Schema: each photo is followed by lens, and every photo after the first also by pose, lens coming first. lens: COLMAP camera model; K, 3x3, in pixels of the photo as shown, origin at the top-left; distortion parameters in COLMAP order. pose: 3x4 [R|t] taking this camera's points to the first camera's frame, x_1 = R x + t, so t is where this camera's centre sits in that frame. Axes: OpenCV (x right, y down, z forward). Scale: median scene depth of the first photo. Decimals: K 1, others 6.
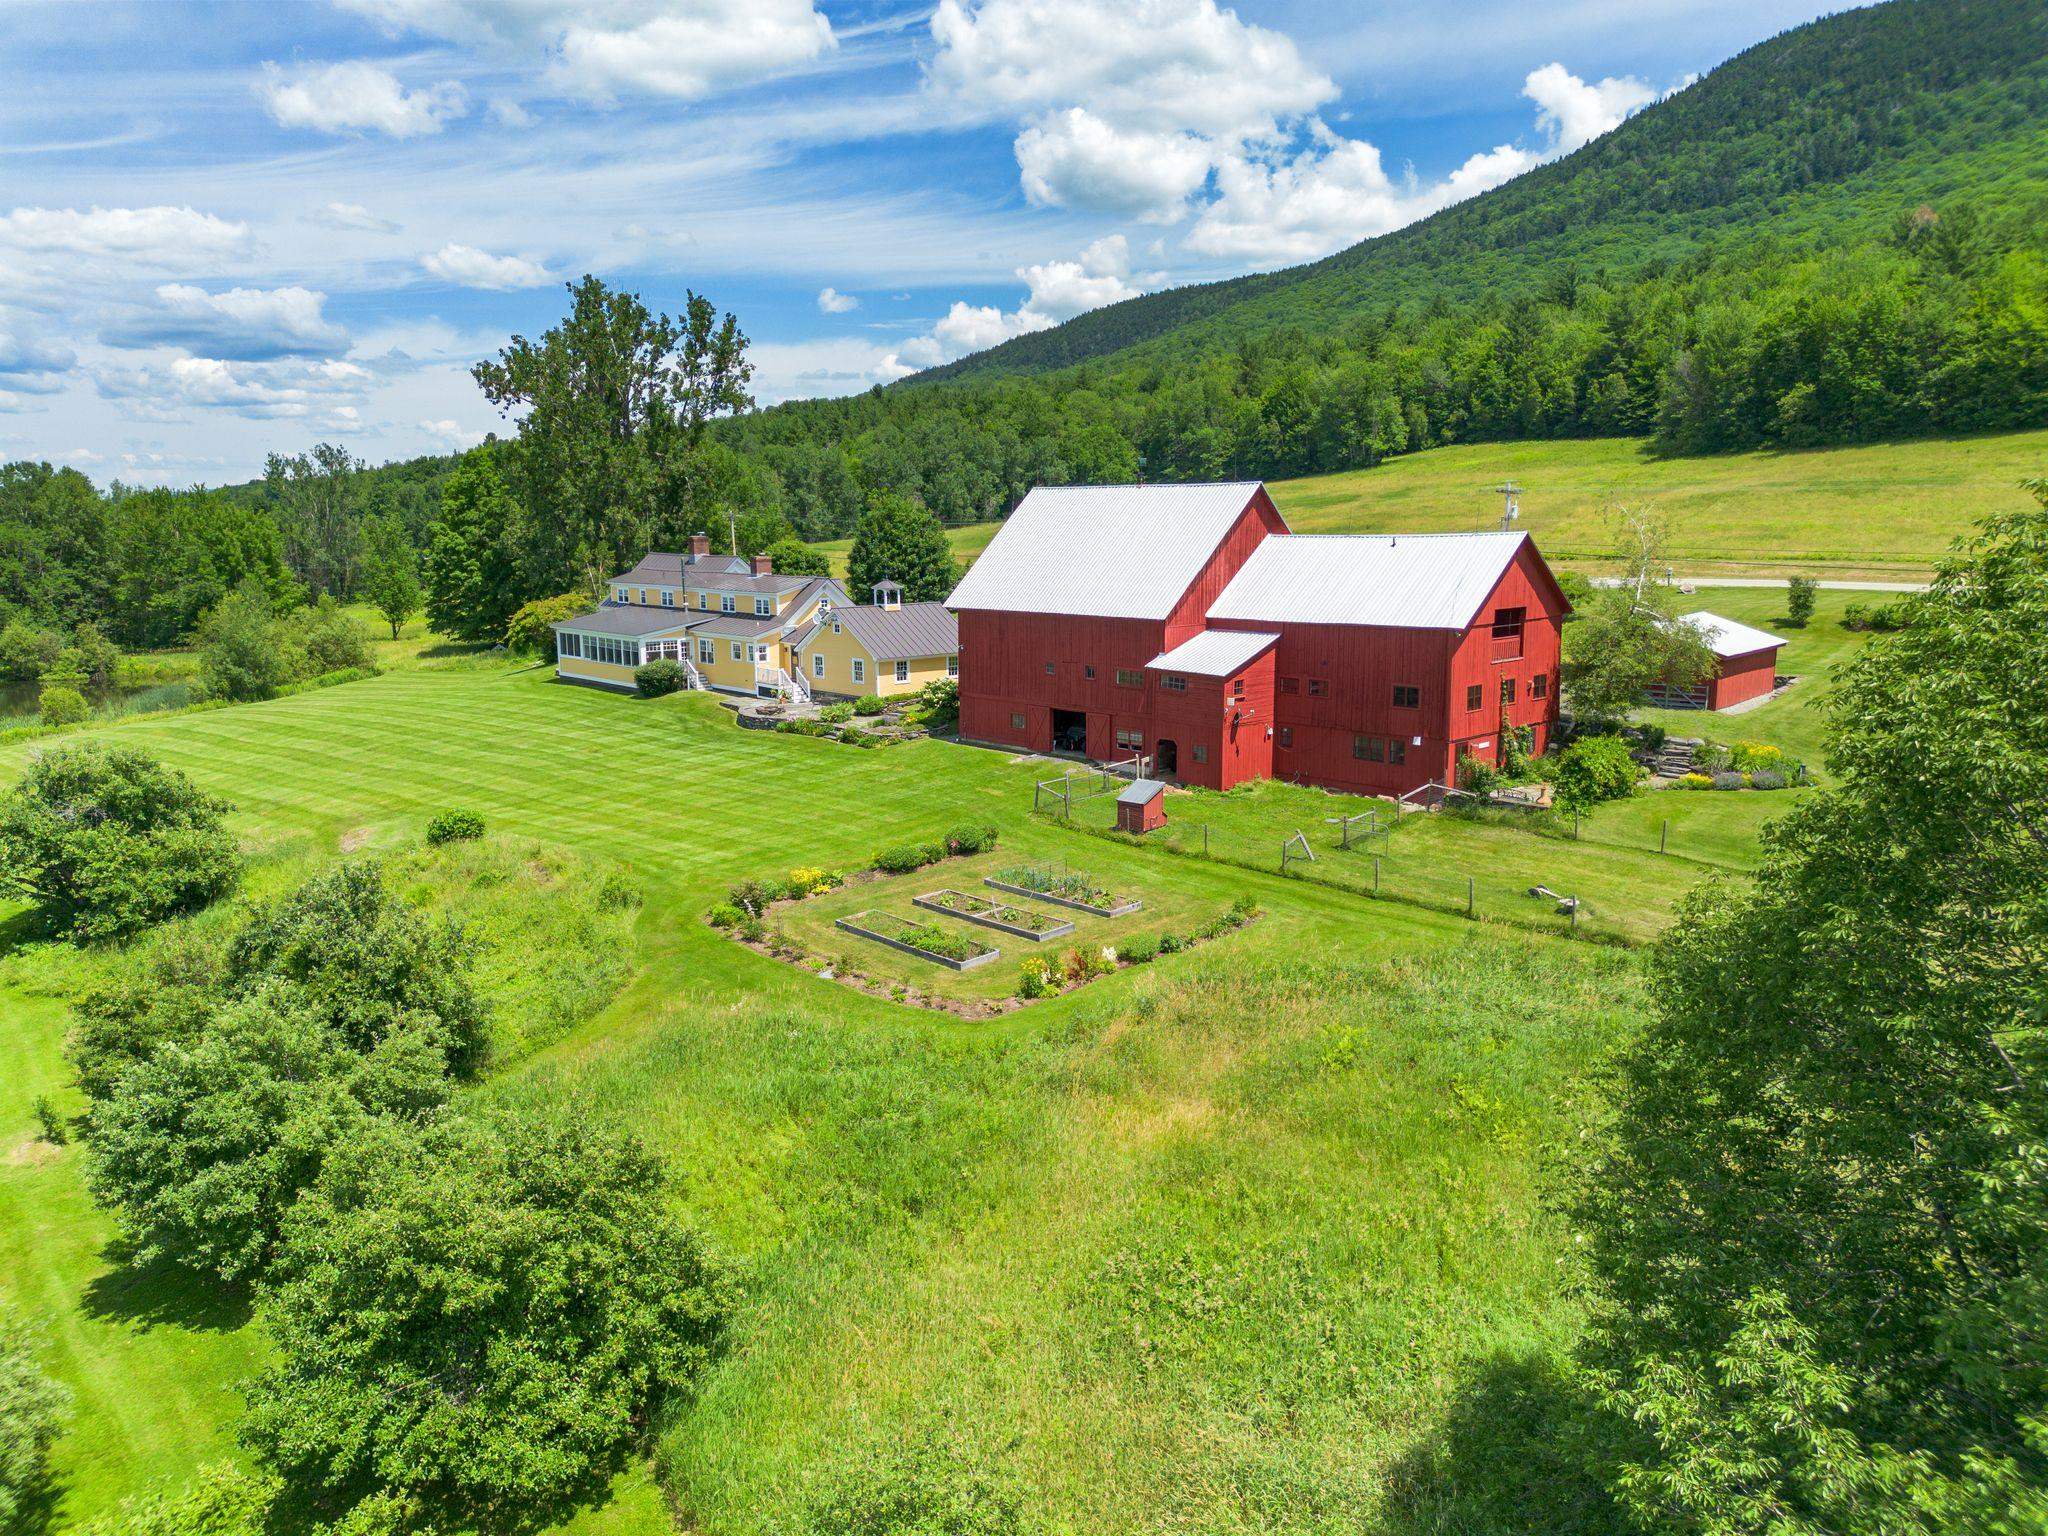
lens RADIAL K [[1506.7, 0, 1024.0], [0, 1506.7, 768.0], [0, 0, 1]] dist [0.003855, -0.025298]
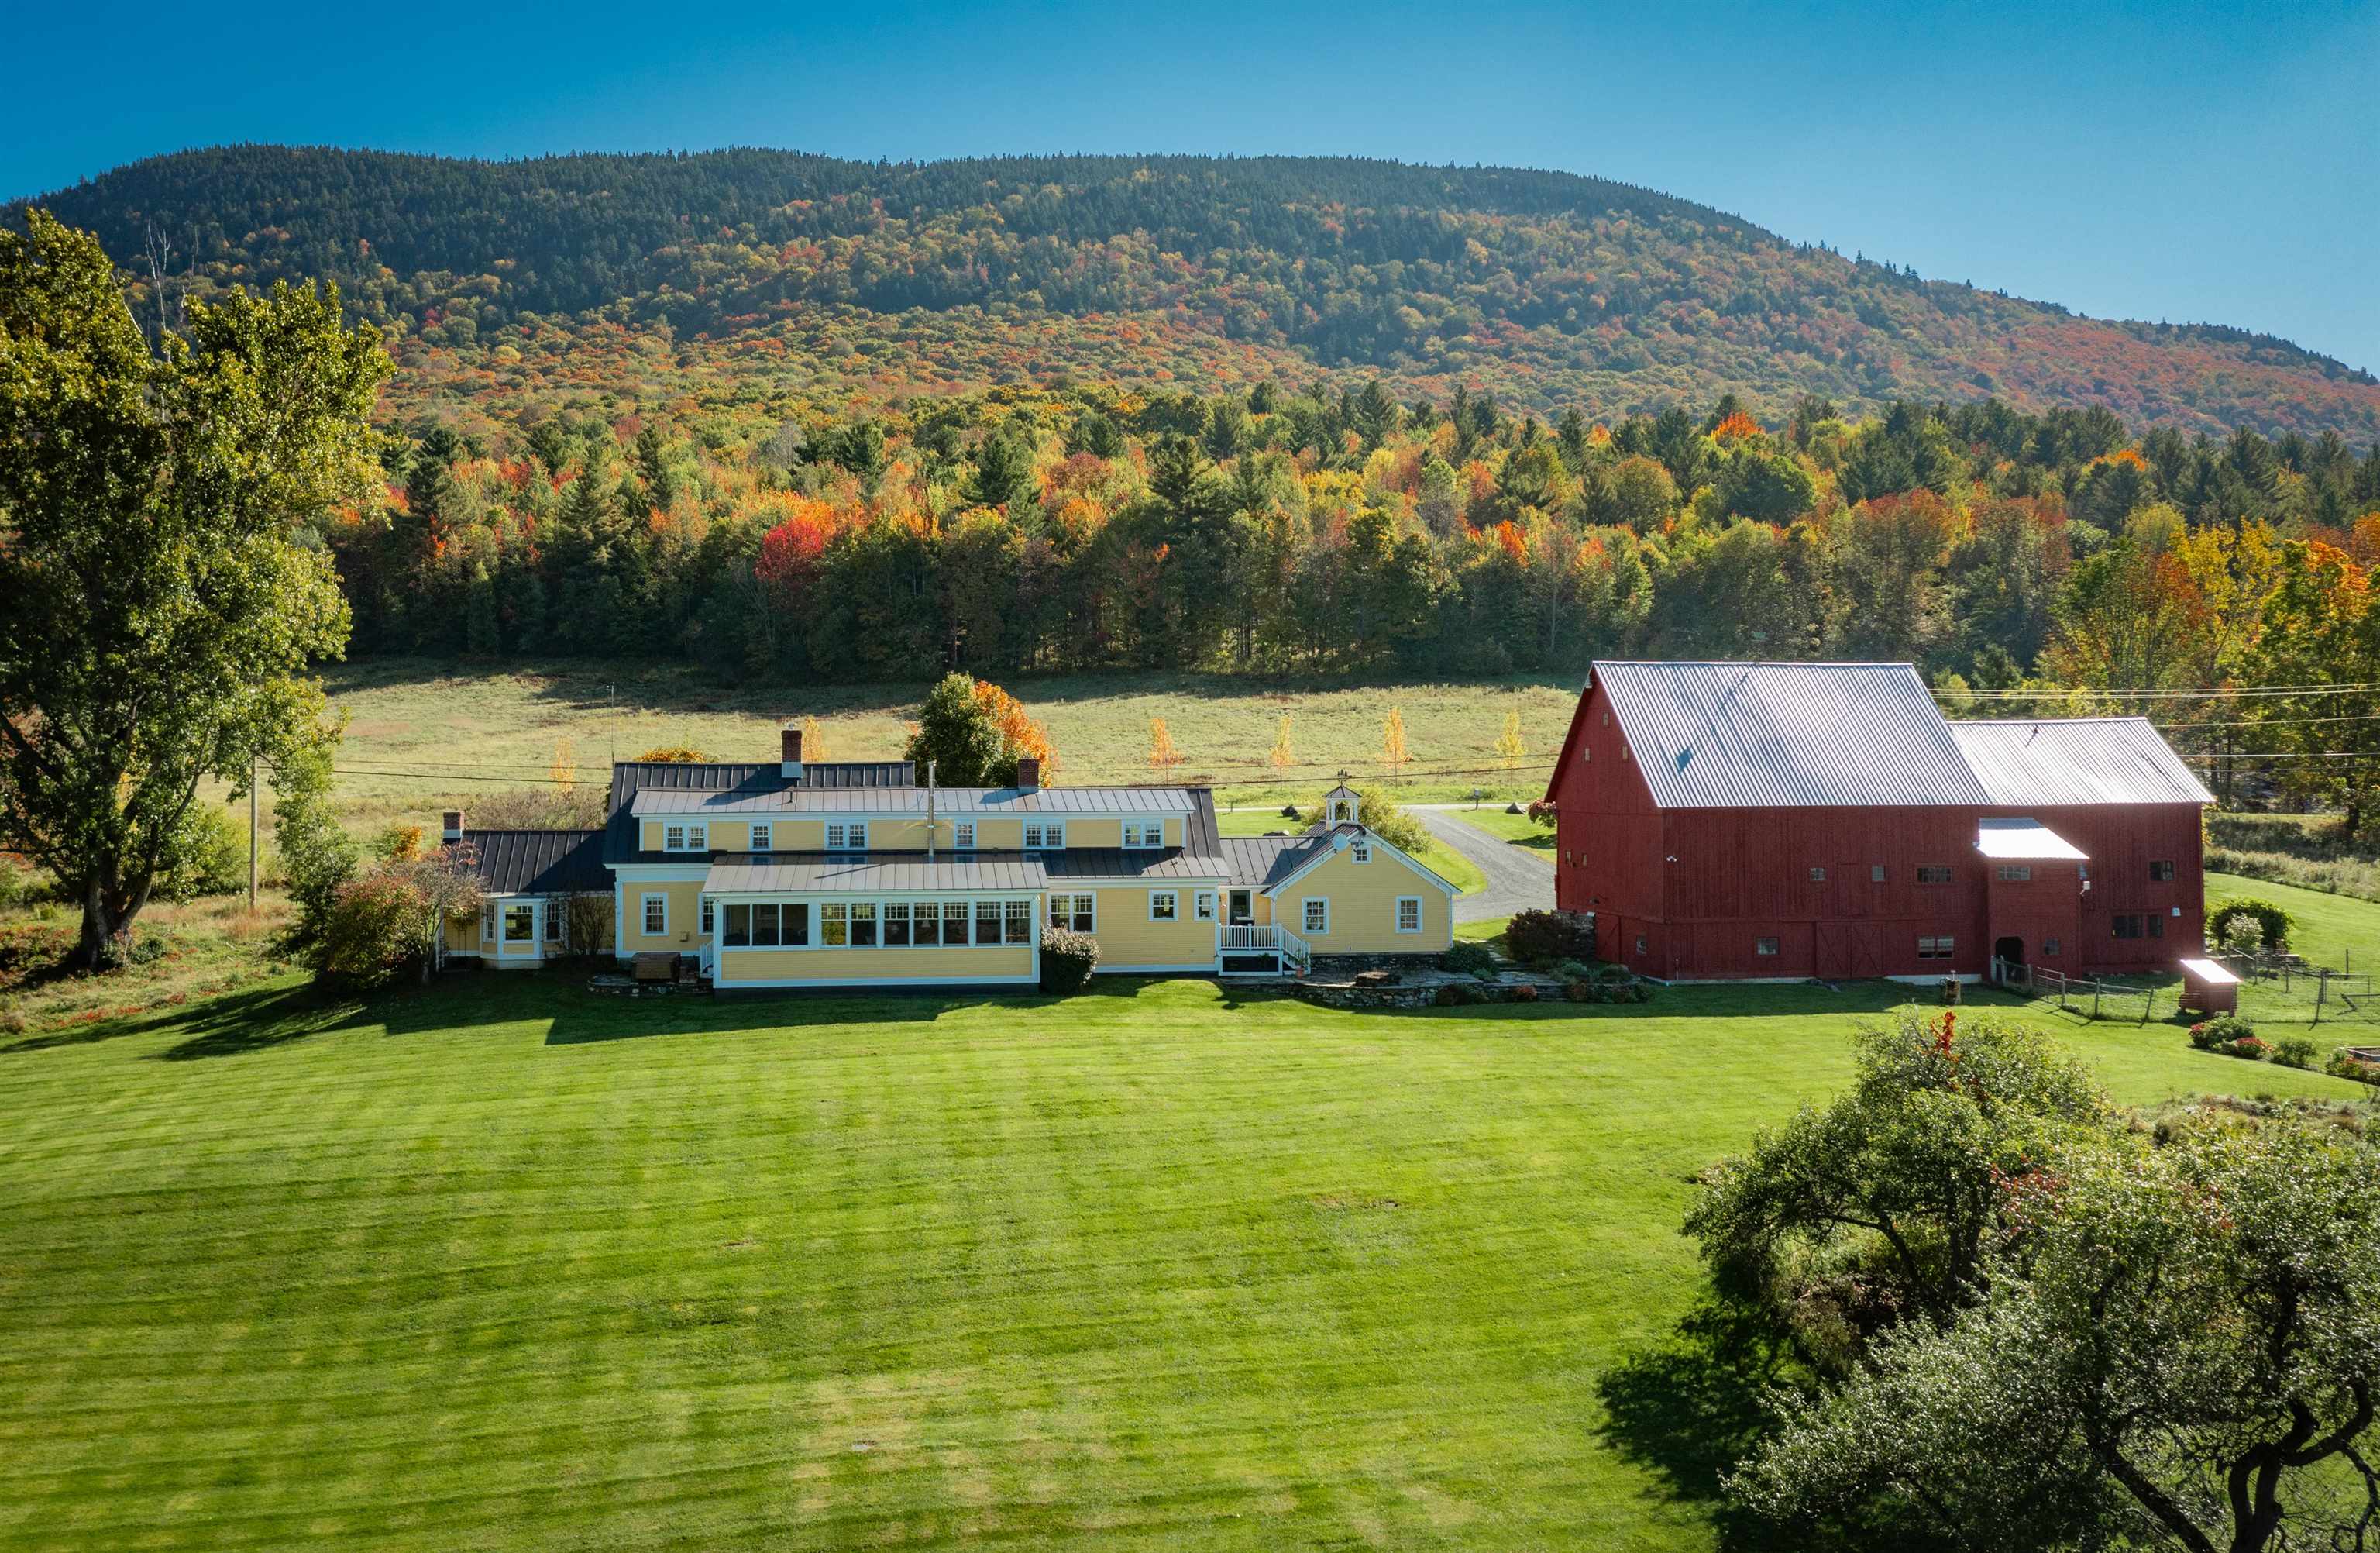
lens RADIAL K [[2057.7, 0, 1190.0], [0, 2057.7, 776.5], [0, 0, 1]] dist [-0.008277, 0.000399]
pose [[0.523868, -0.002811, 0.851795, -0.359801], [0.137818, 0.987099, -0.081502, -0.023153], [-0.840576, 0.160089, 0.517497, 0.207360]]
